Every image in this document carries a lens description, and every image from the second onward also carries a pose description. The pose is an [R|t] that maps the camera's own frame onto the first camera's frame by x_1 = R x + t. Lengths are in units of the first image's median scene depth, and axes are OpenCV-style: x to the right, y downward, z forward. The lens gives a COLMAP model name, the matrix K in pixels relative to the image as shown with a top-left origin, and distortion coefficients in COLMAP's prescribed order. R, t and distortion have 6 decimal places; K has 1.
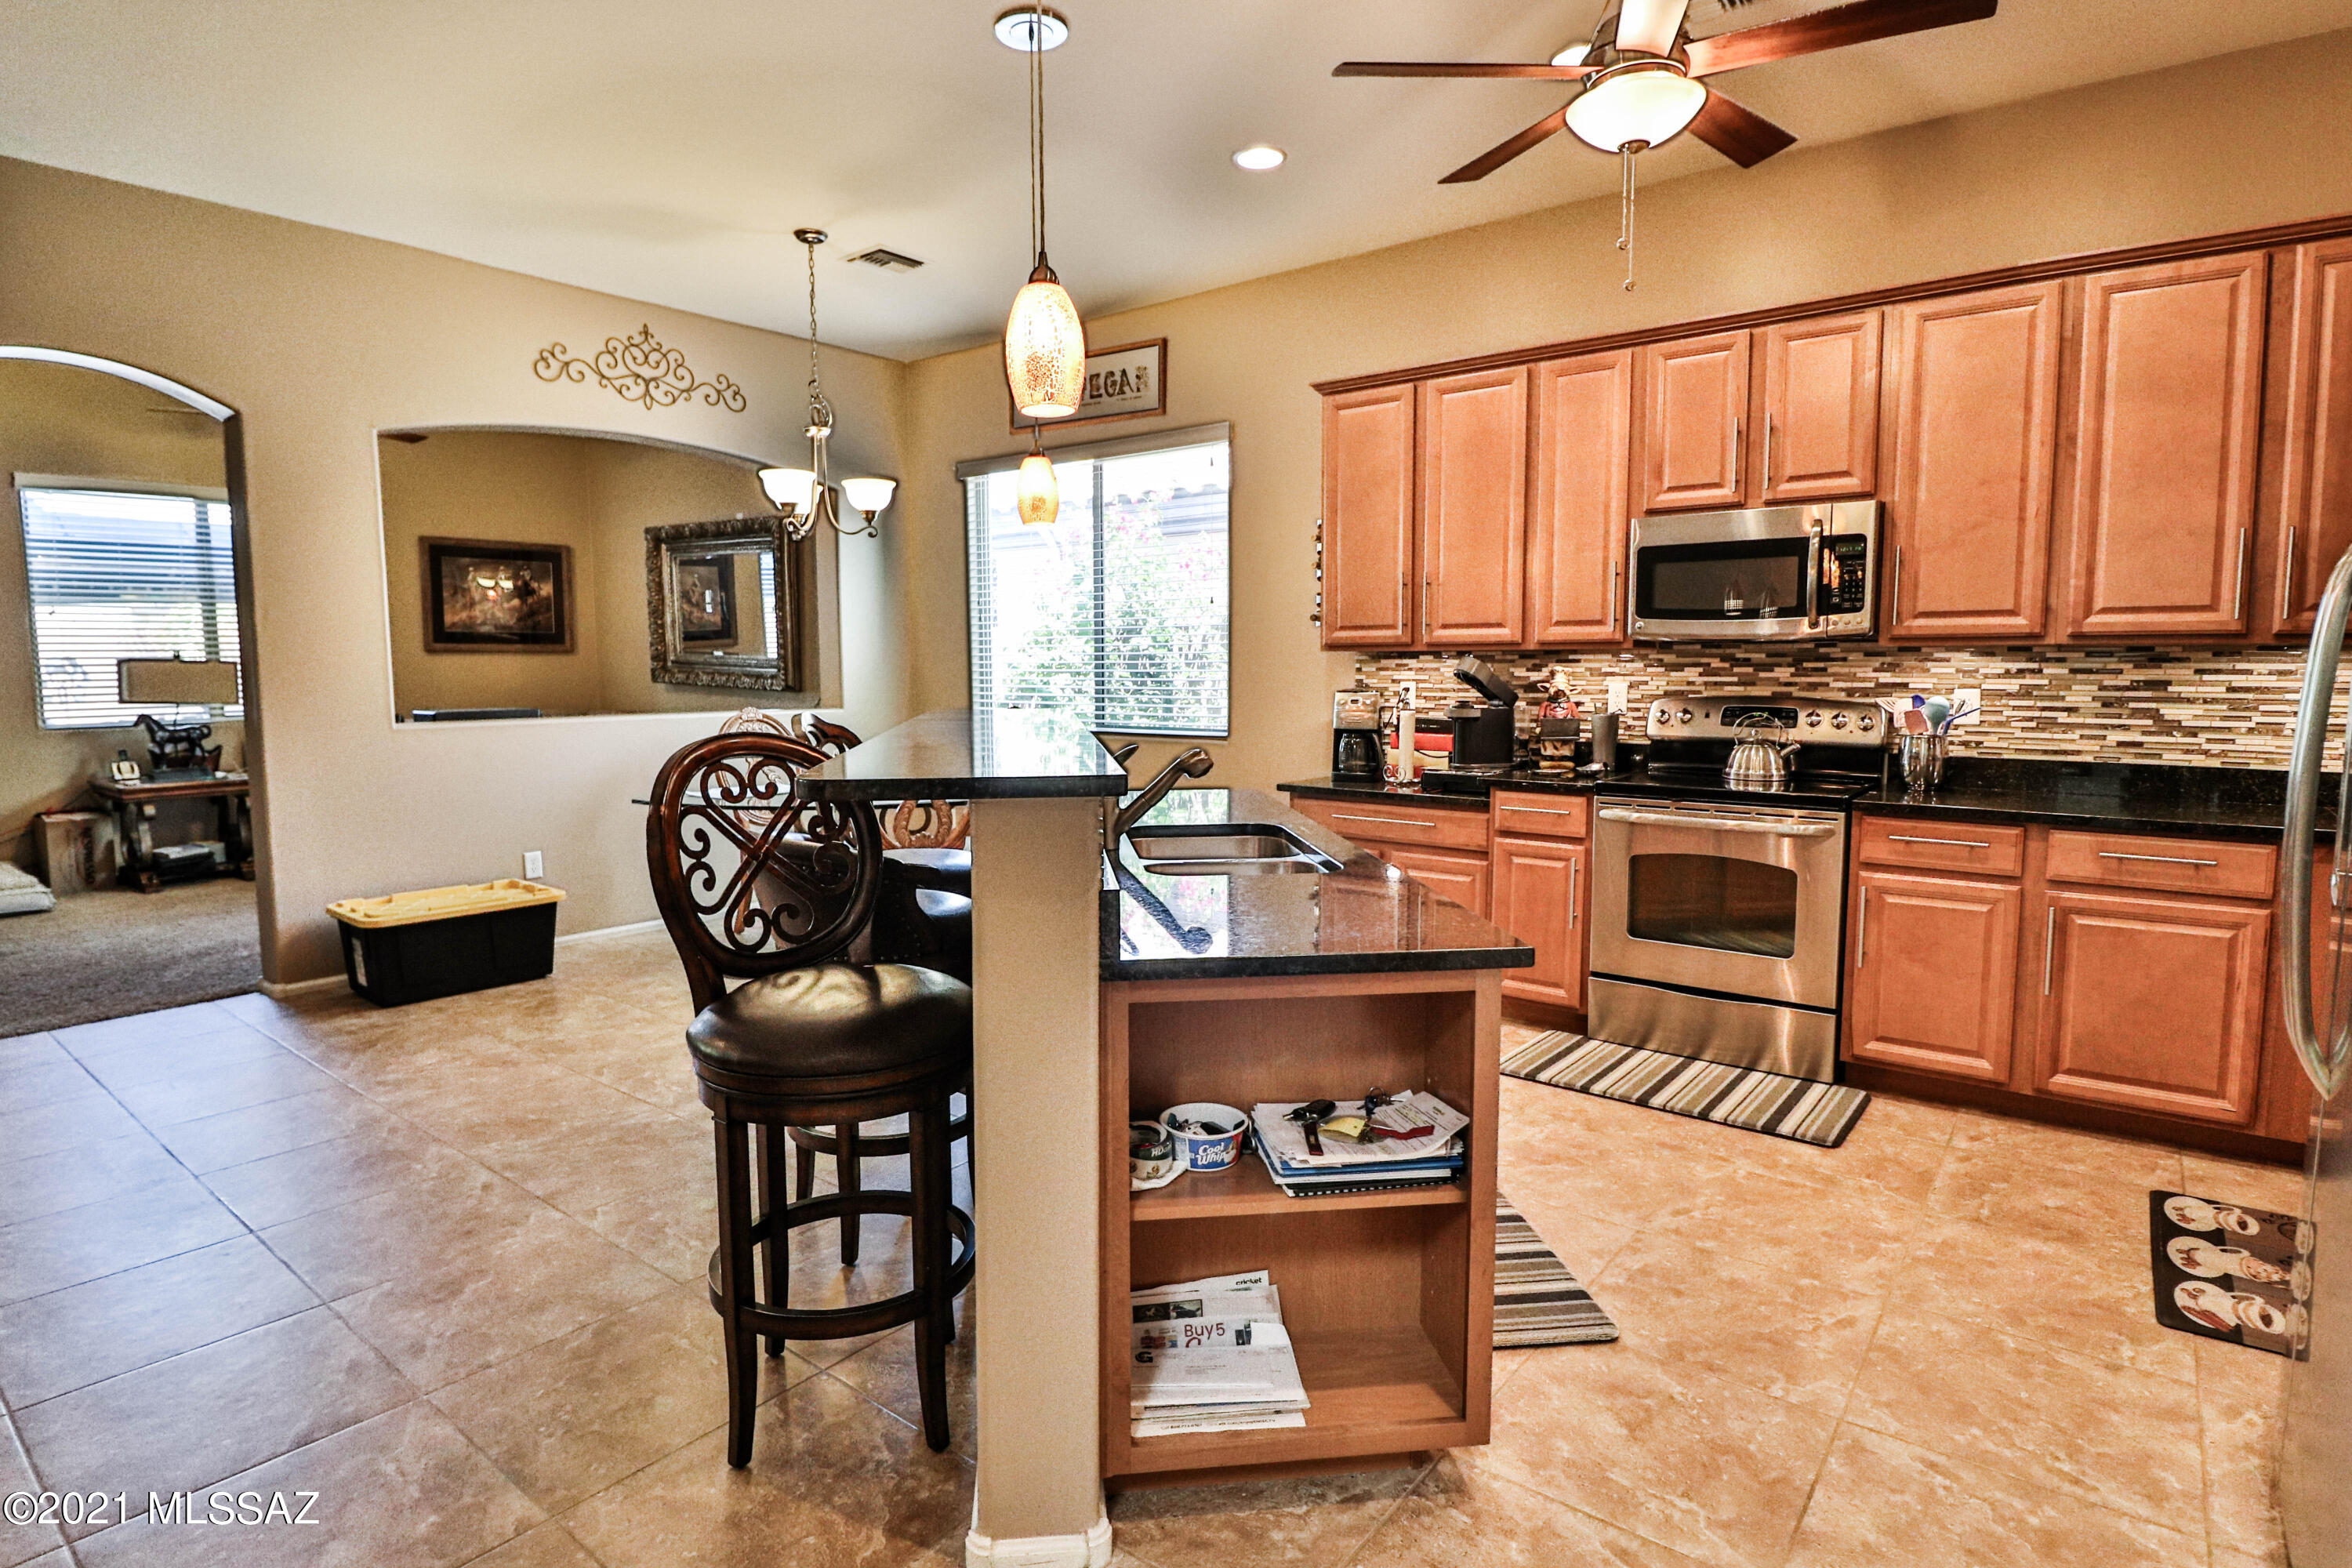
lens RADIAL K [[1212.4, 0, 1168.3], [0, 1212.4, 777.3], [0, 0, 1]] dist [0.001108, -0.015783]
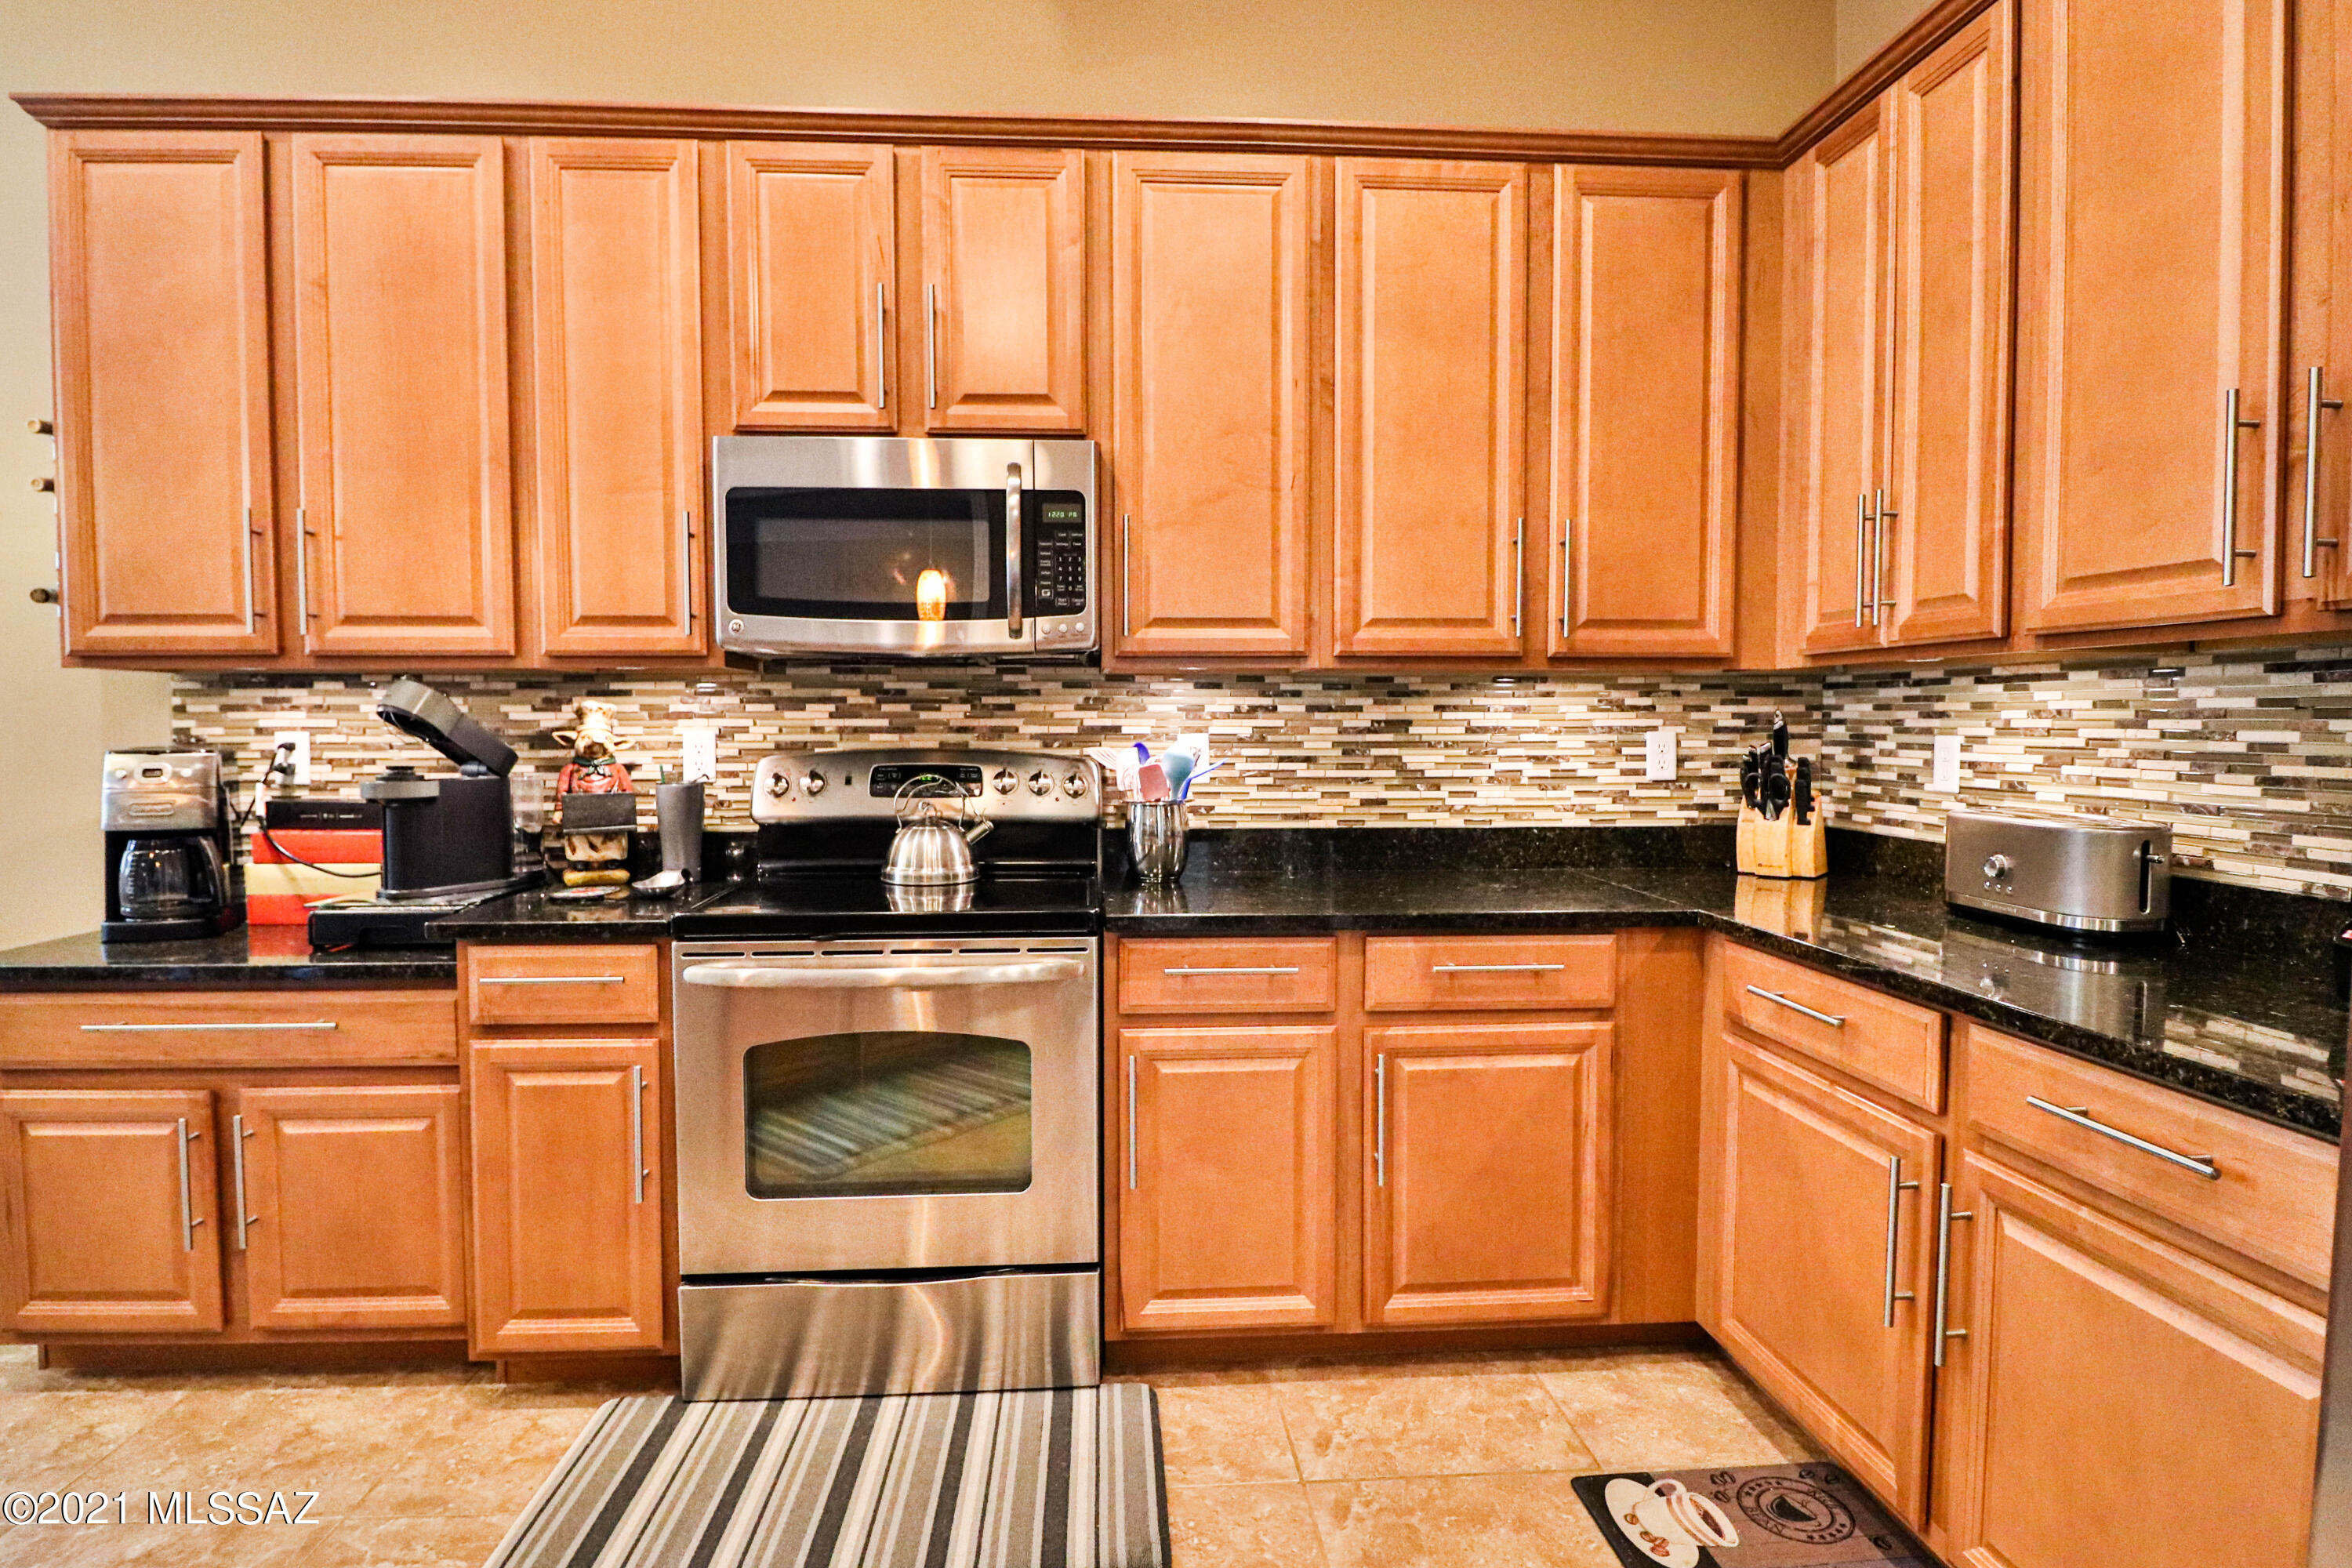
lens RADIAL K [[1212.4, 0, 1168.3], [0, 1212.4, 777.3], [0, 0, 1]] dist [0.001108, -0.015783]
pose [[0.736452, -0.029571, 0.675843, 0.155009], [0.062245, 0.997768, -0.024170, -0.029236], [-0.673620, 0.059868, 0.736649, 0.457134]]
